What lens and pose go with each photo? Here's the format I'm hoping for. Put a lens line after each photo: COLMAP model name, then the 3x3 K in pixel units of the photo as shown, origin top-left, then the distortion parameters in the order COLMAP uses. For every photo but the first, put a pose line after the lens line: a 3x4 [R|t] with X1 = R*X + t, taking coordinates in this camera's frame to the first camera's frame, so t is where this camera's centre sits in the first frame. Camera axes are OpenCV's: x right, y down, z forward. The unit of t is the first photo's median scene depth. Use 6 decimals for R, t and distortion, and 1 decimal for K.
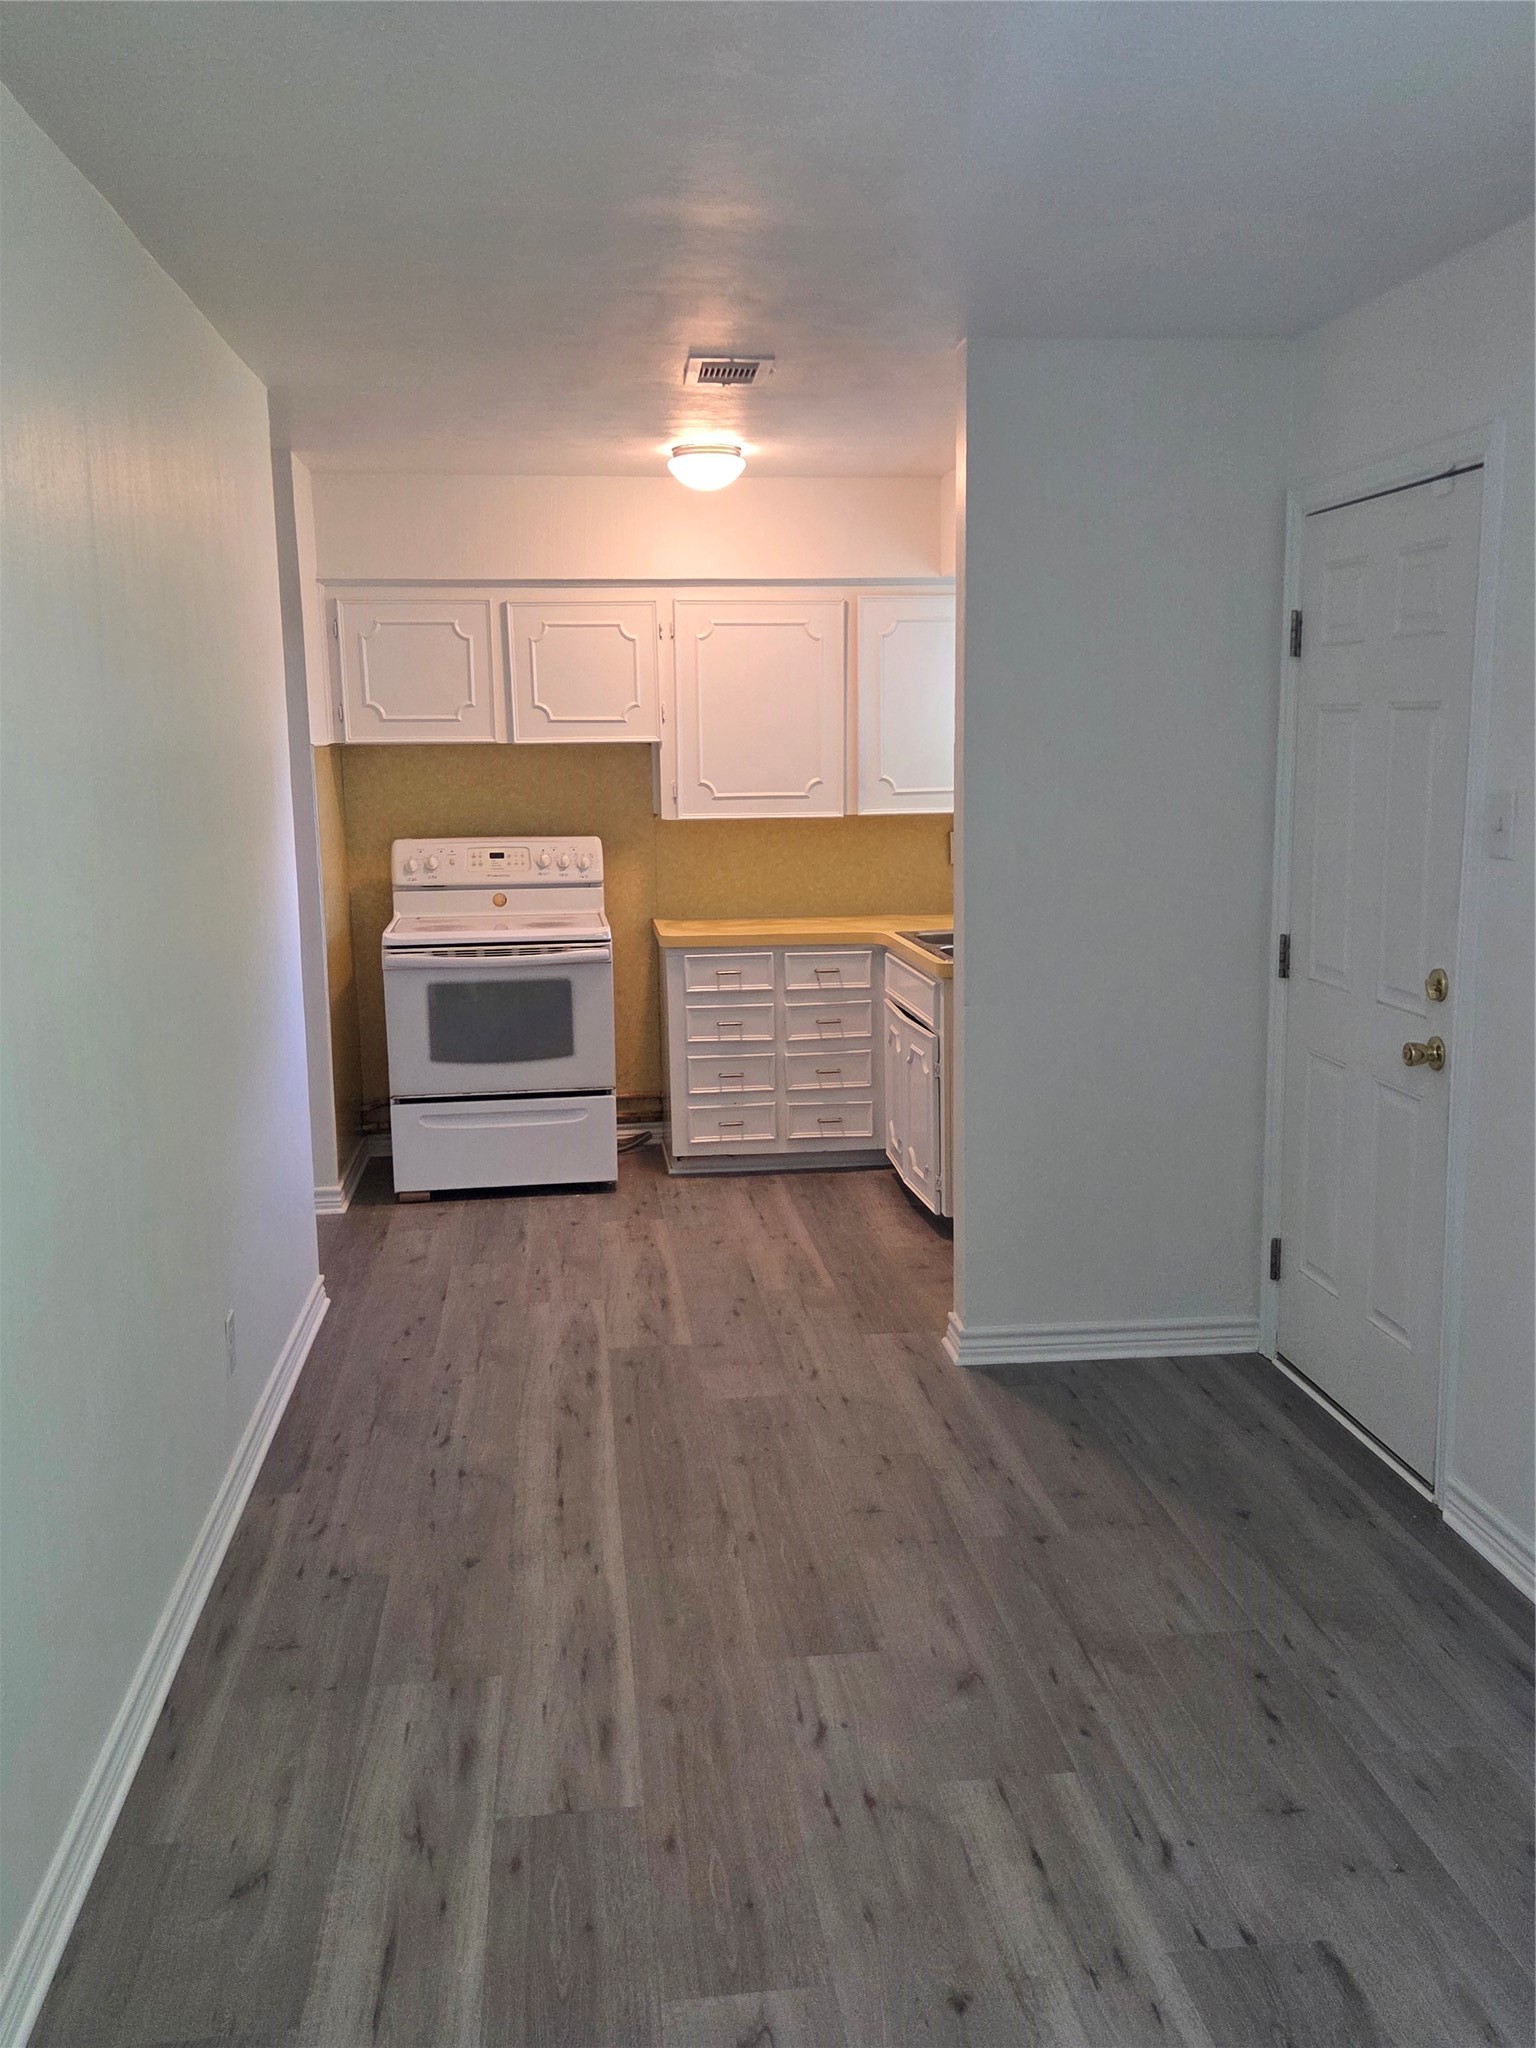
lens RADIAL K [[1774.4, 0, 768.0], [0, 1774.4, 1024.0], [0, 0, 1]] dist [0.120464, -0.219161]
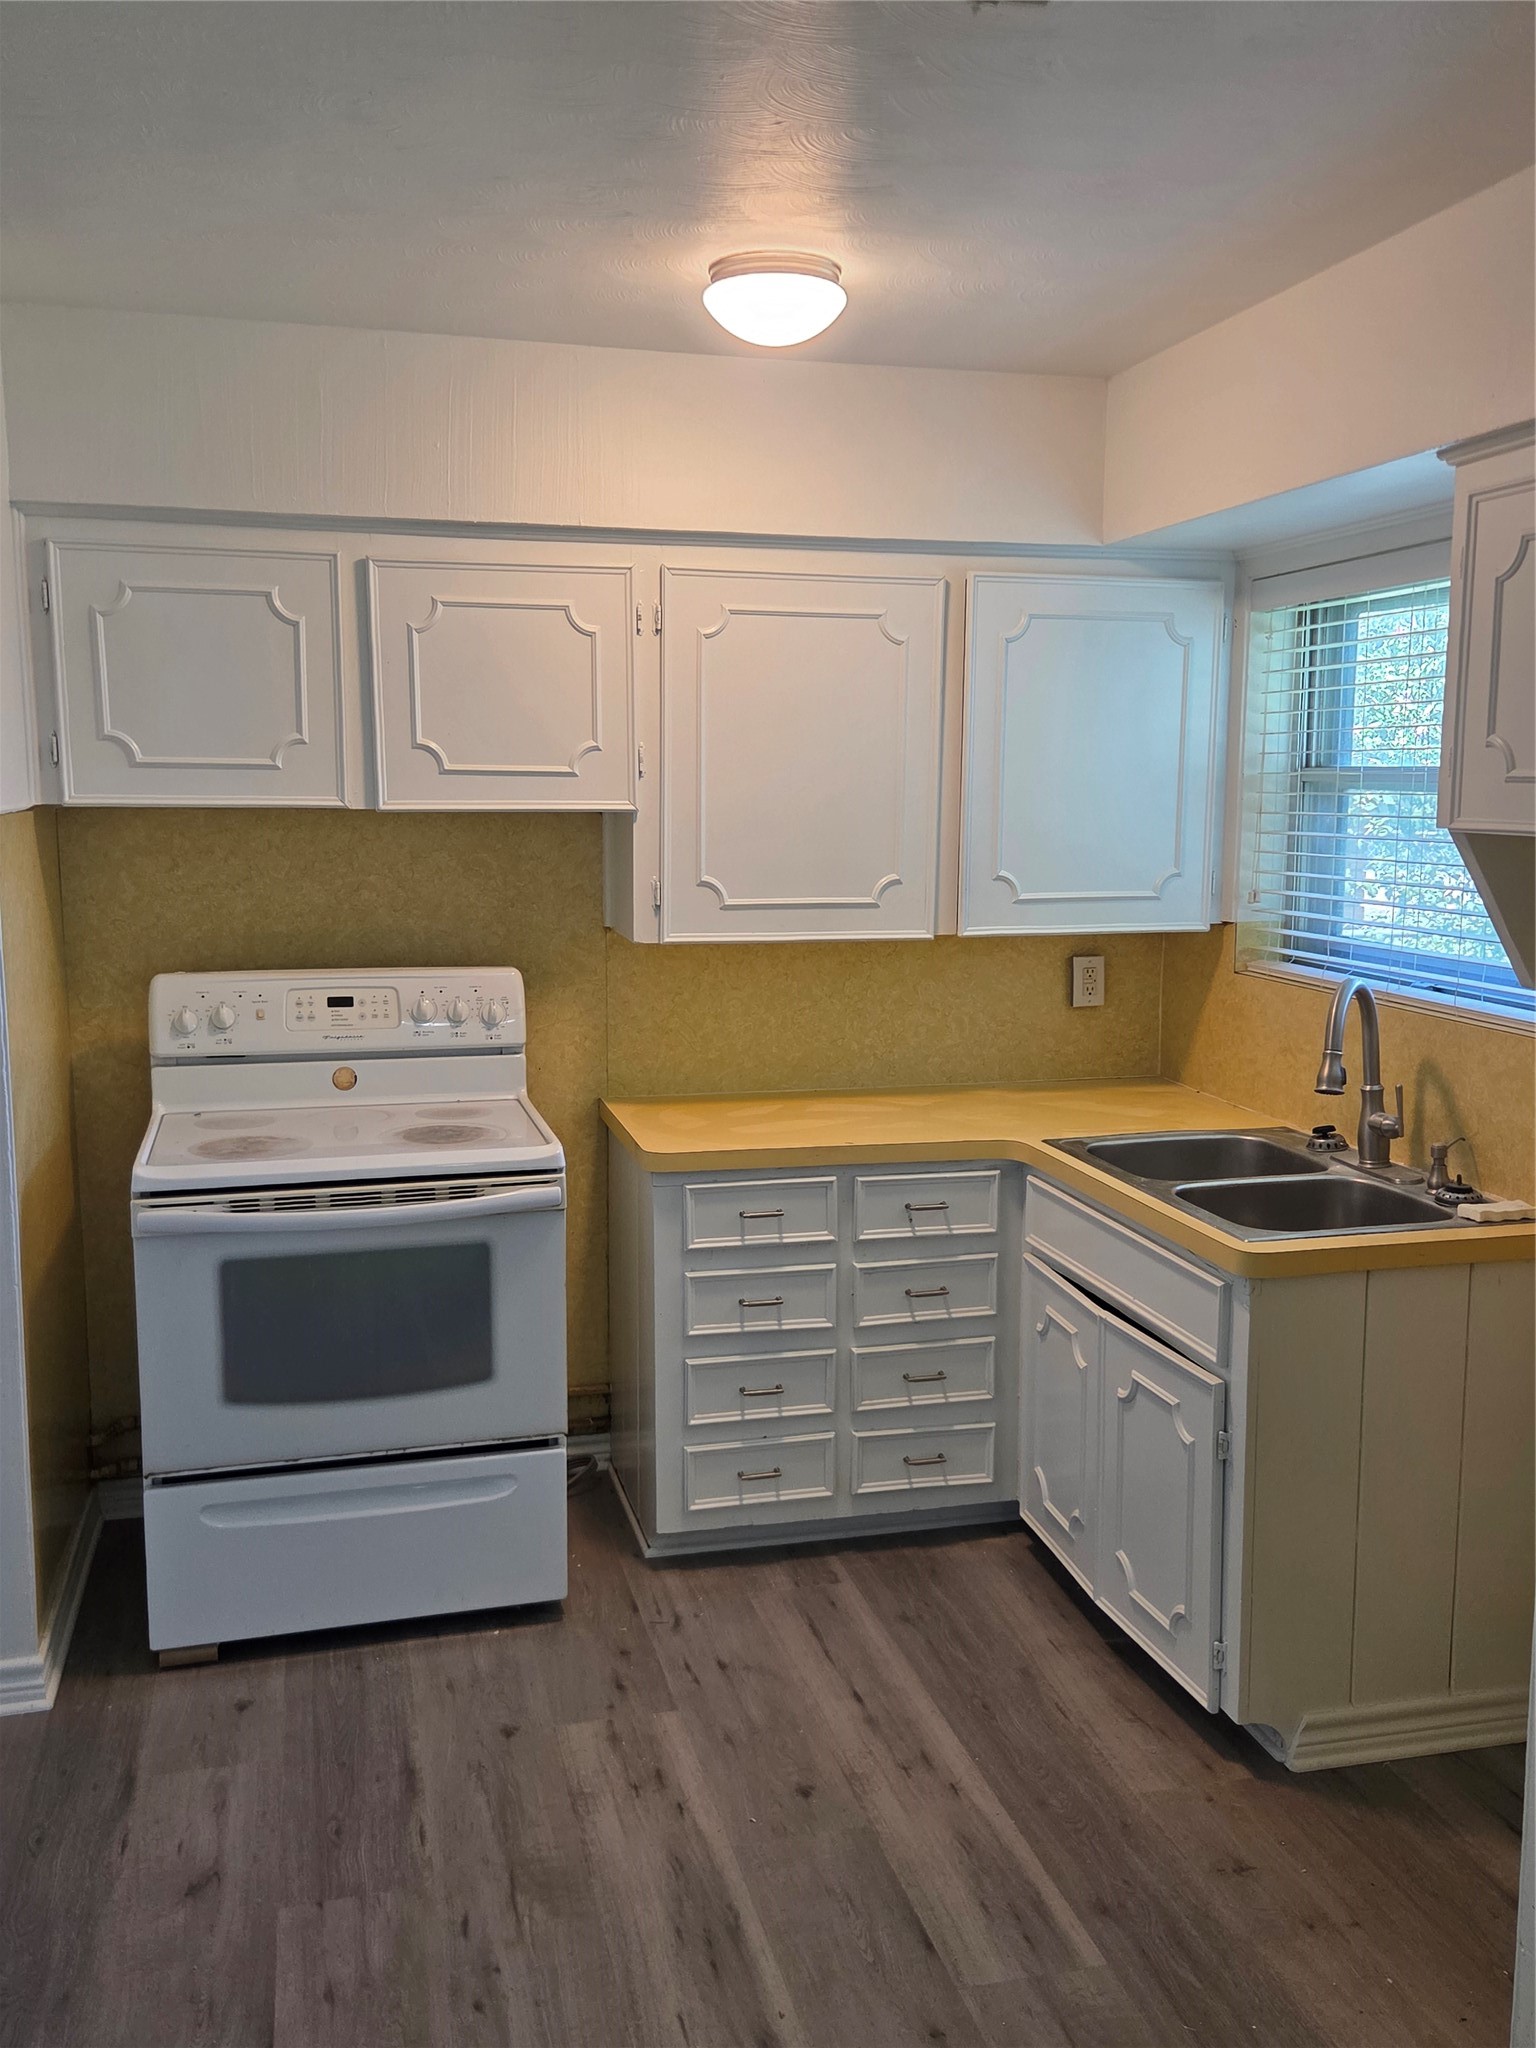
lens RADIAL K [[1774.4, 0, 768.0], [0, 1774.4, 1024.0], [0, 0, 1]] dist [0.120464, -0.219161]
pose [[0.991446, 0.000091, 0.130516, -0.094209], [0.003444, 0.999633, -0.026860, -0.074277], [-0.130470, 0.027080, 0.991082, 0.427285]]
